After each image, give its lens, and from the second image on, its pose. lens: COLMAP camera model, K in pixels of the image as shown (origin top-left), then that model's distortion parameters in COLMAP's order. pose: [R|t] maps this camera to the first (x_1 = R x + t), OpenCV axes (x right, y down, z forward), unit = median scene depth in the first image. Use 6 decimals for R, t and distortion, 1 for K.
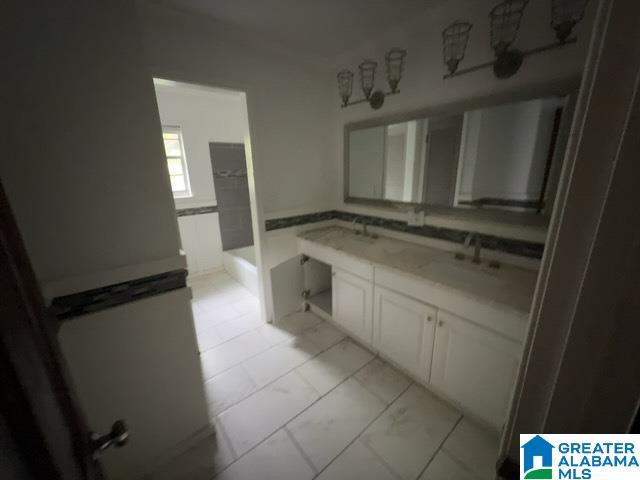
lens RADIAL K [[252.7, 0, 320.0], [0, 252.7, 240.0], [0, 0, 1]] dist [0.000864, 0.000132]
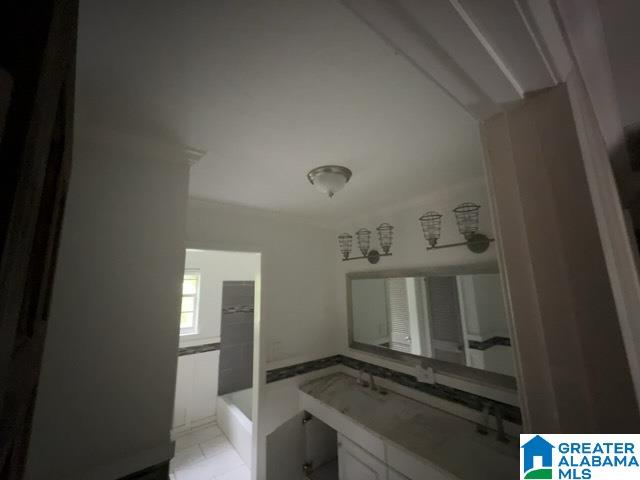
lens RADIAL K [[252.7, 0, 320.0], [0, 252.7, 240.0], [0, 0, 1]] dist [0.000864, 0.000132]
pose [[0.999630, -0.003114, -0.027014, 0.011742], [-0.008908, 0.901116, -0.433486, -0.106544], [0.025693, 0.433567, 0.900755, -0.069440]]
